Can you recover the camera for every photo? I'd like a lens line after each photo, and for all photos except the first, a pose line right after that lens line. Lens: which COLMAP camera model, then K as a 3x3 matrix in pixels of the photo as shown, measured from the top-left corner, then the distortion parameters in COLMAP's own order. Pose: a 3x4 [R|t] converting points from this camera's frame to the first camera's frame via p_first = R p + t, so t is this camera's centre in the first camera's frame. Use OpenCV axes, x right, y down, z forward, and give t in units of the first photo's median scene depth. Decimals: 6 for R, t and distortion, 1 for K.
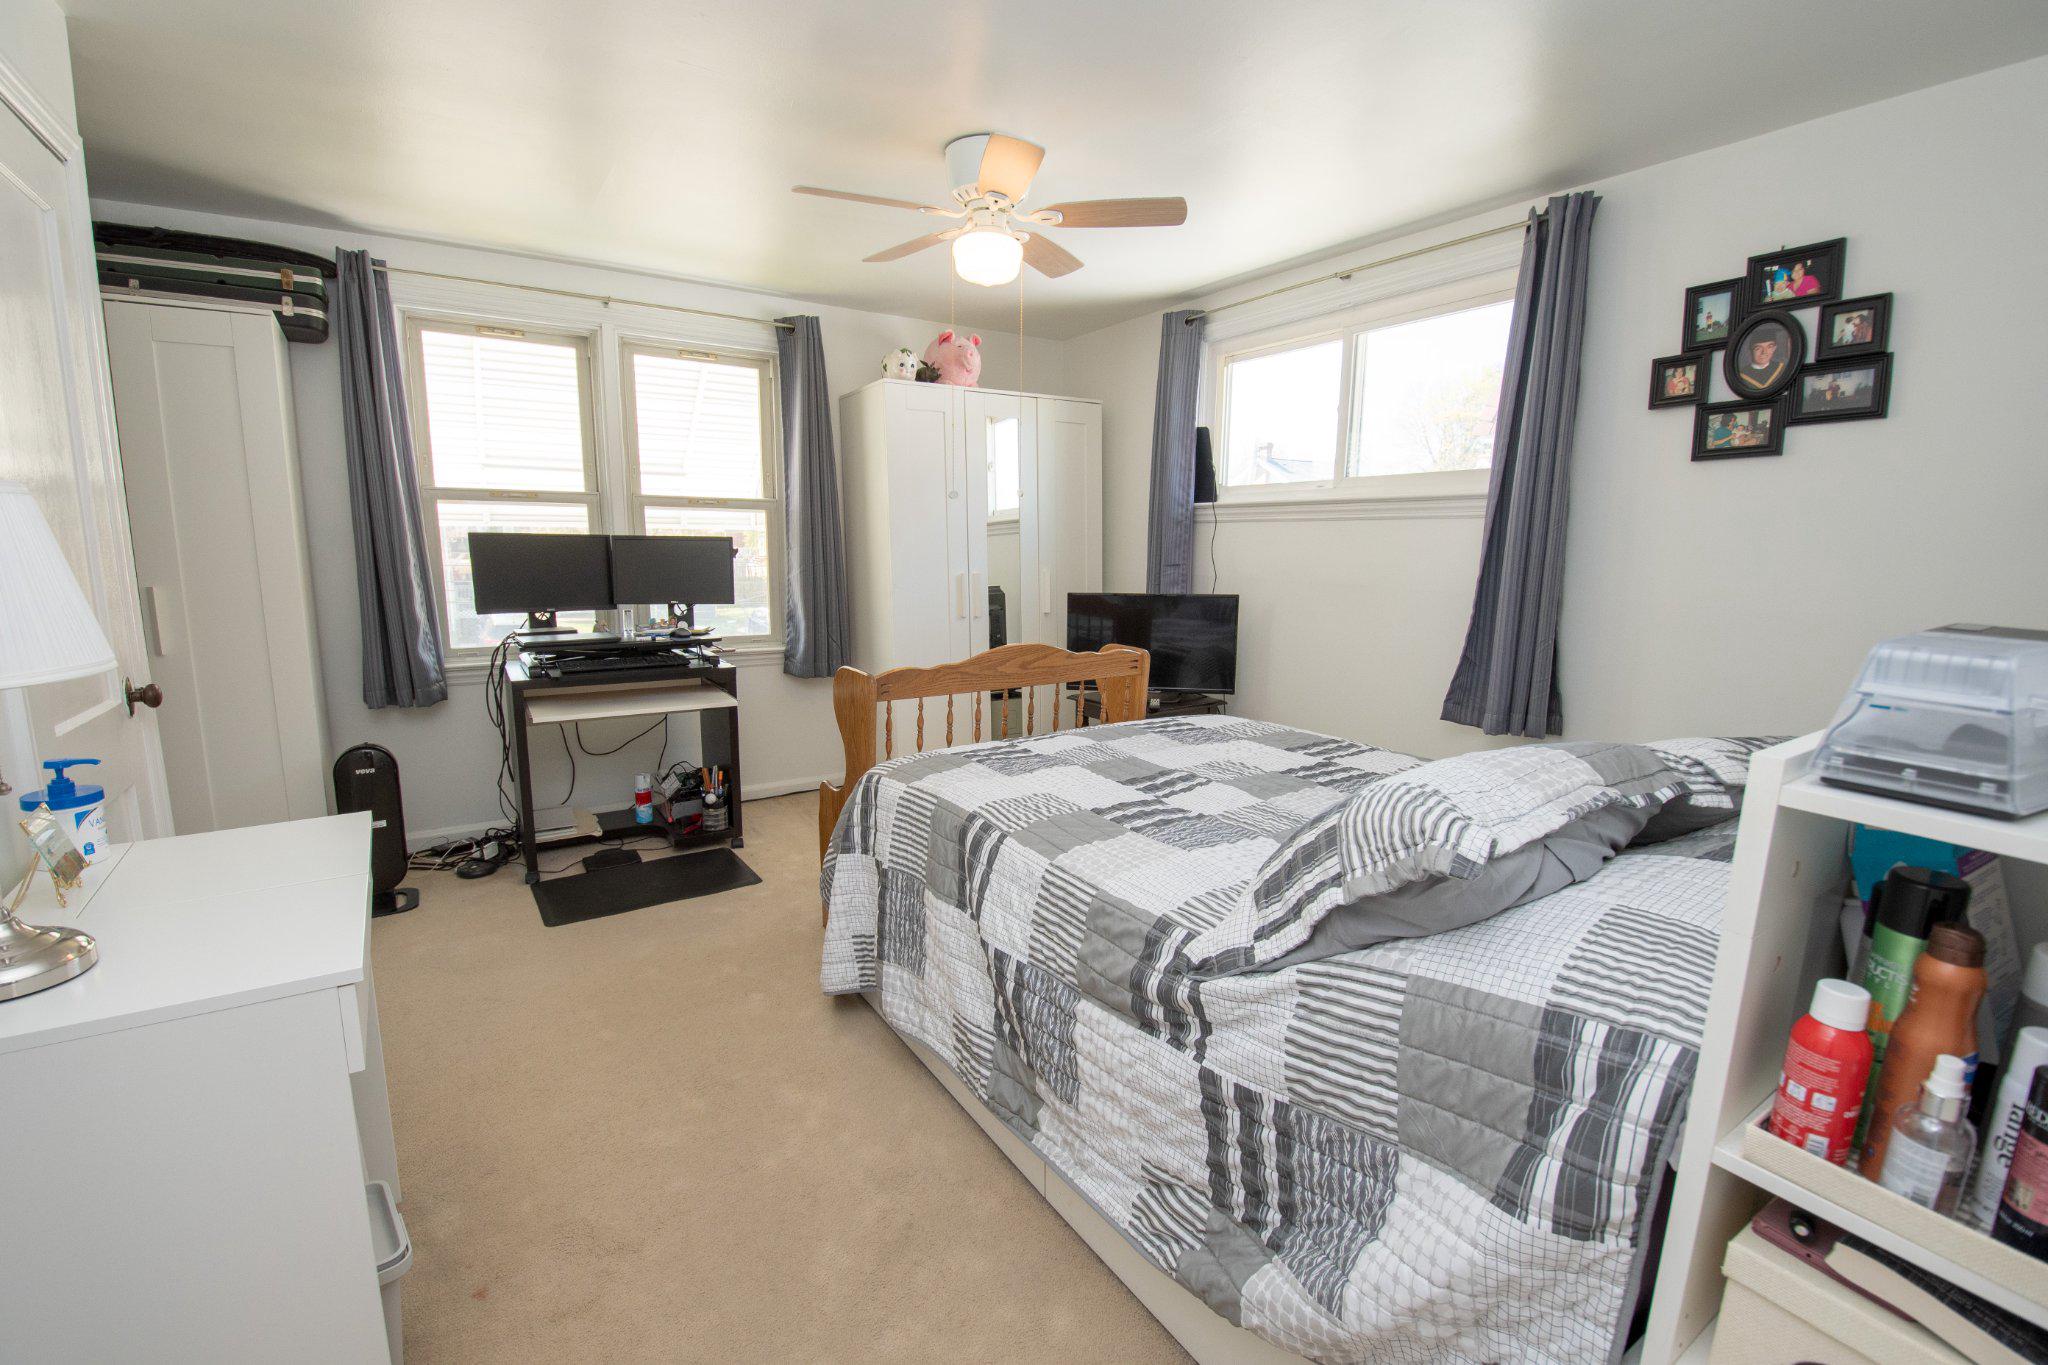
lens RADIAL K [[893.8, 0, 1024.0], [0, 893.8, 682.5], [0, 0, 1]] dist [0.001184, -0.024422]
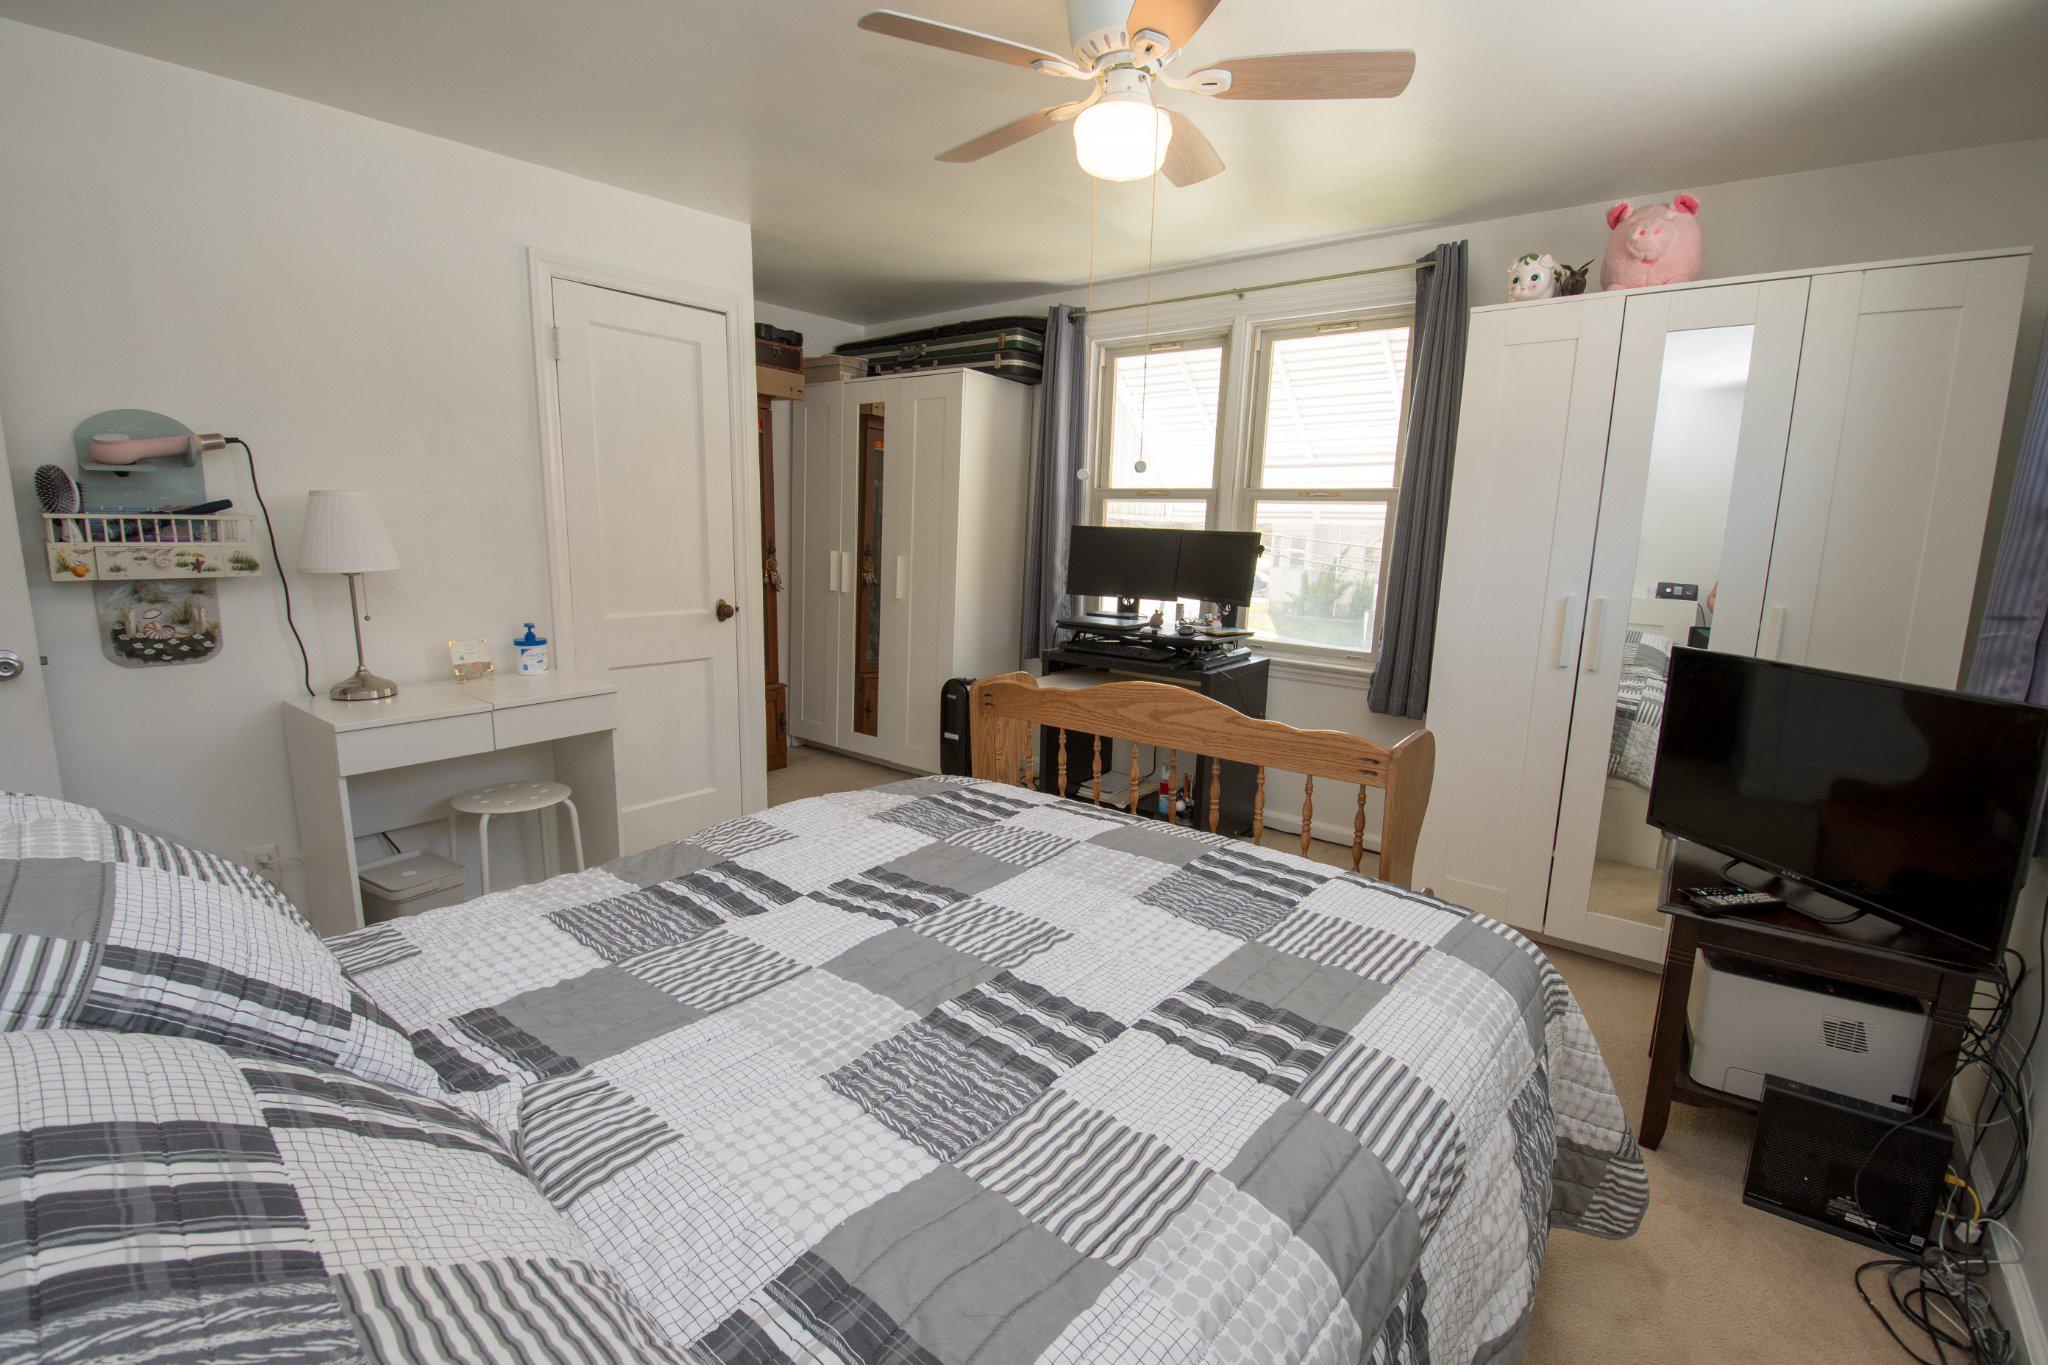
lens RADIAL K [[893.8, 0, 1024.0], [0, 893.8, 682.5], [0, 0, 1]] dist [0.001184, -0.024422]
pose [[0.300112, 0.162038, -0.940041, 0.479336], [-0.169537, 0.978838, 0.114600, -0.081459], [0.938717, 0.124979, 0.321232, 0.530937]]
